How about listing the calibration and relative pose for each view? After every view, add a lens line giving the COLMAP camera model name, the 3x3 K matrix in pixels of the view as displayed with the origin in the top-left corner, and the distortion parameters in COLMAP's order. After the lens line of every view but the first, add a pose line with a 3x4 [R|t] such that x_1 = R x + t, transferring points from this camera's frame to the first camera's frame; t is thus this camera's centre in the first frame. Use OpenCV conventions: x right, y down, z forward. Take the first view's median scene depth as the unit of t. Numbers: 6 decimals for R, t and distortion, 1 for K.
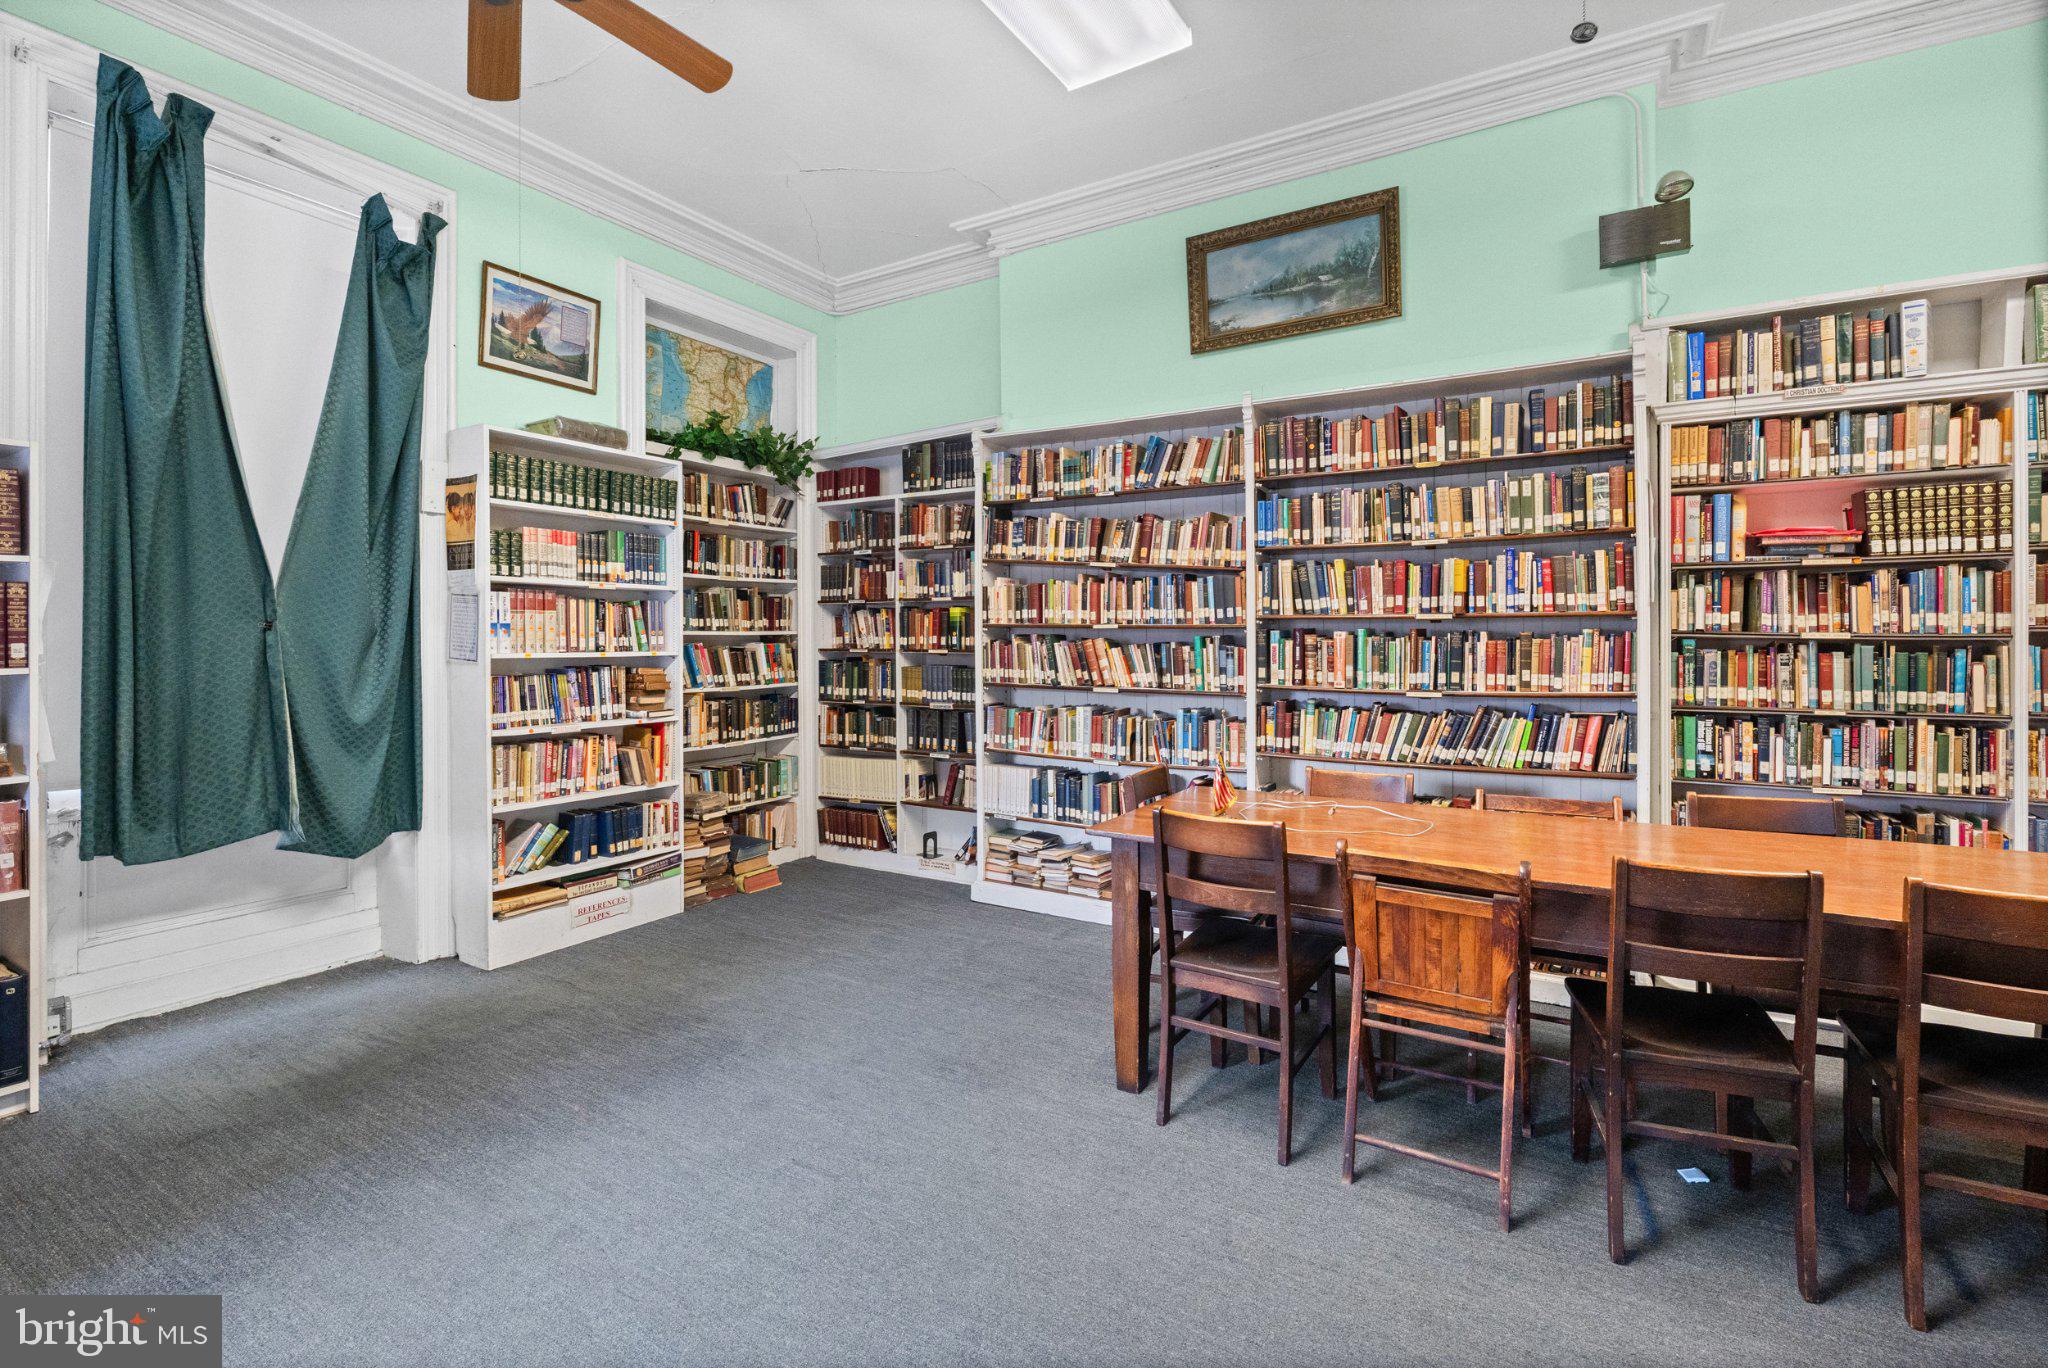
lens RADIAL K [[921.0, 0, 1055.8], [0, 921.0, 646.8], [0, 0, 1]] dist [-0.000018, -0.001480]
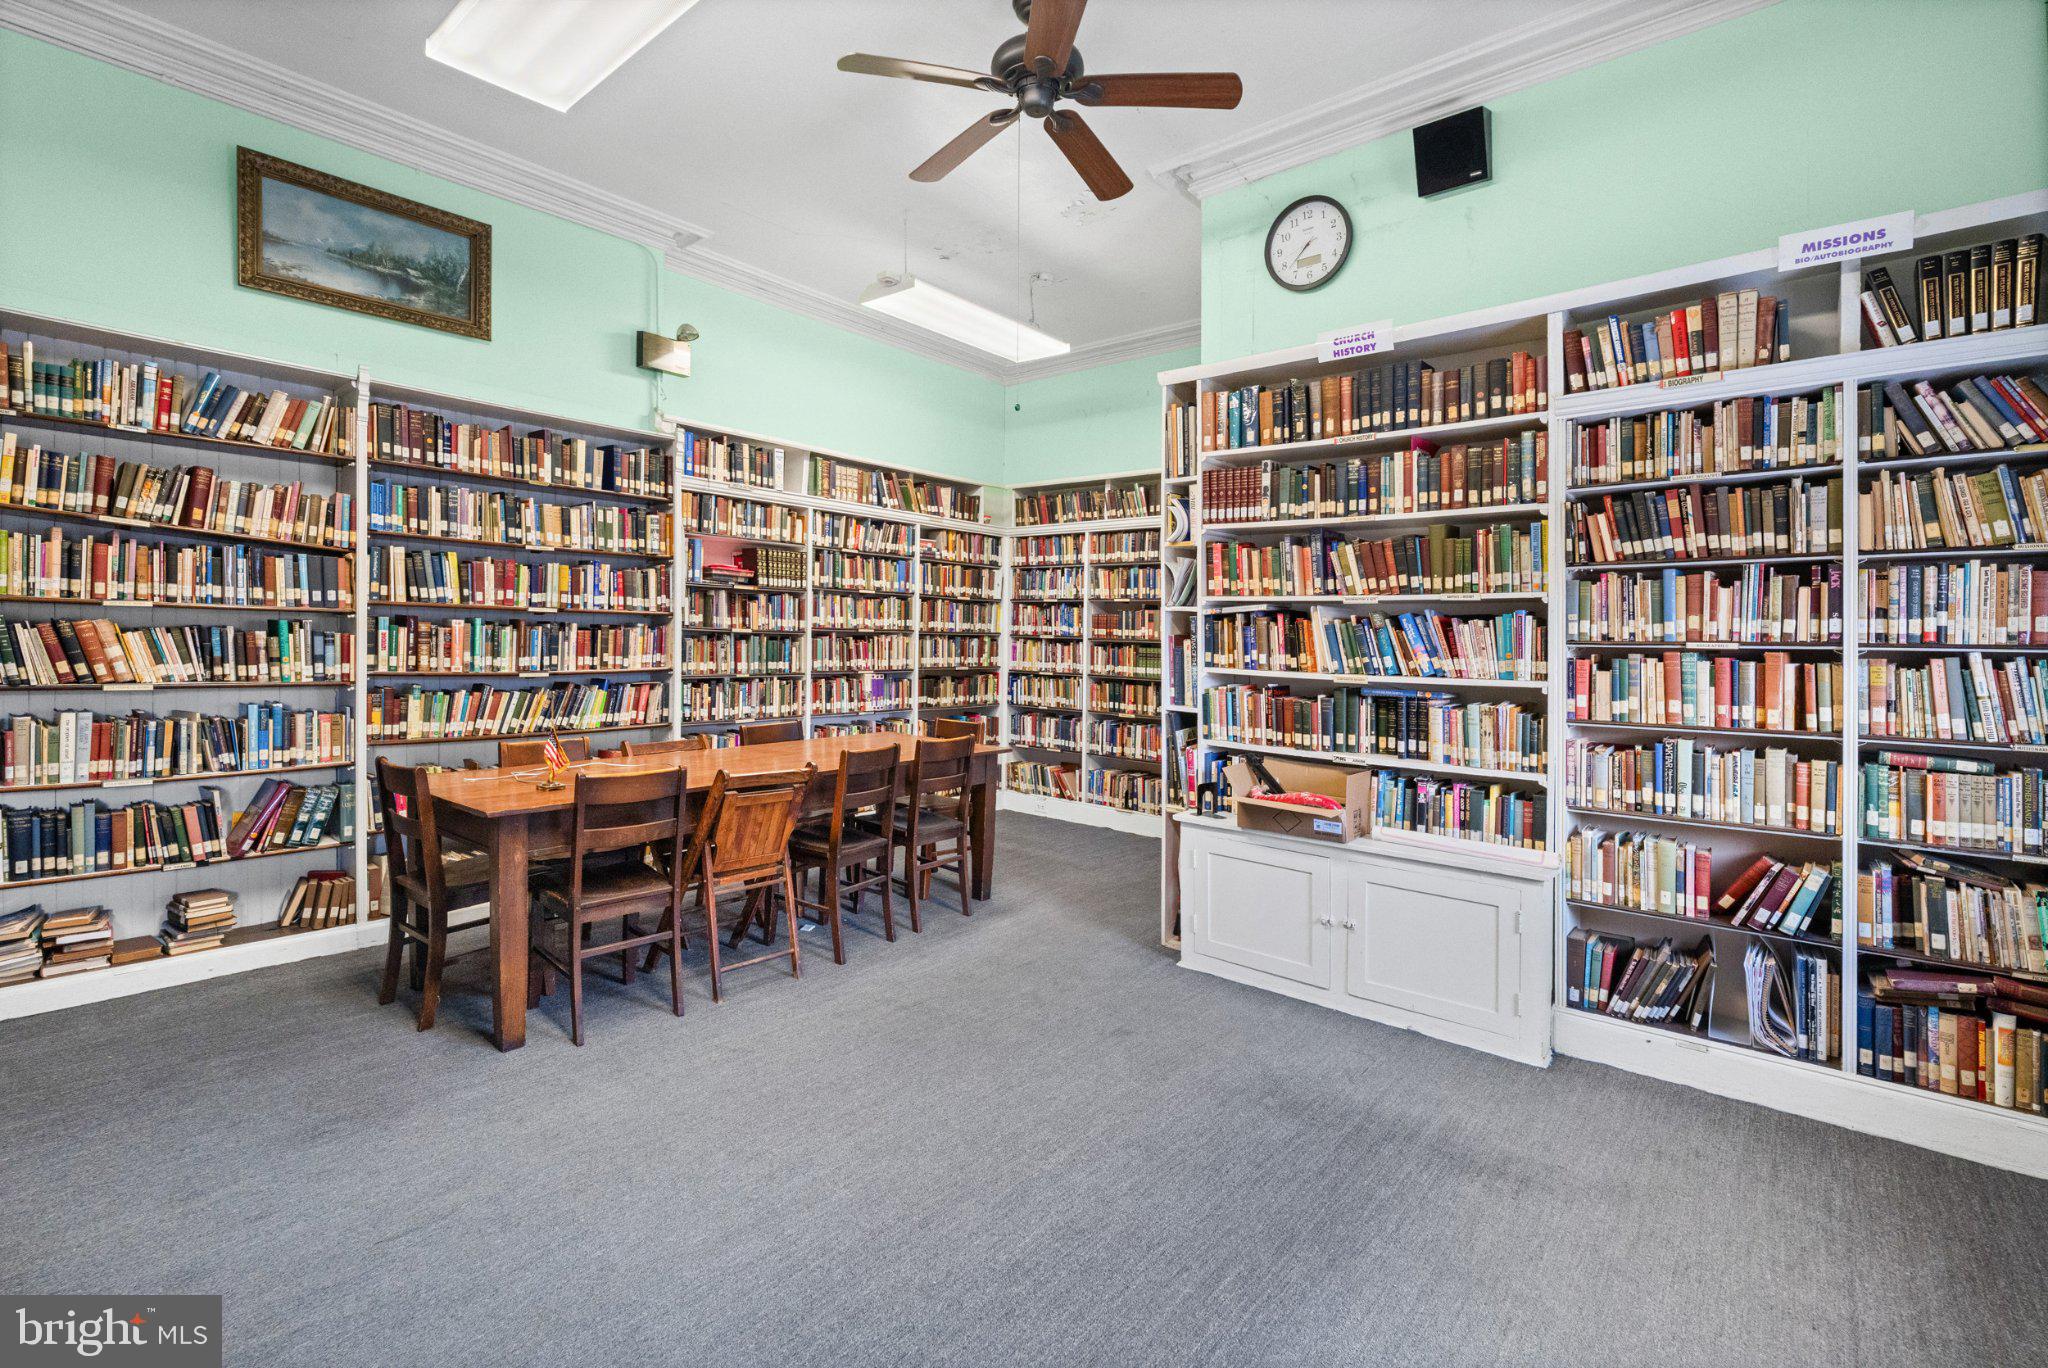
lens RADIAL K [[921.0, 0, 999.0], [0, 921.0, 627.8], [0, 0, 1]] dist [-0.000018, -0.001480]
pose [[0.187624, 0.011343, 0.982175, -0.702463], [-0.016118, 0.999834, -0.008468, -0.009400], [-0.982109, -0.014242, 0.187775, 0.194630]]
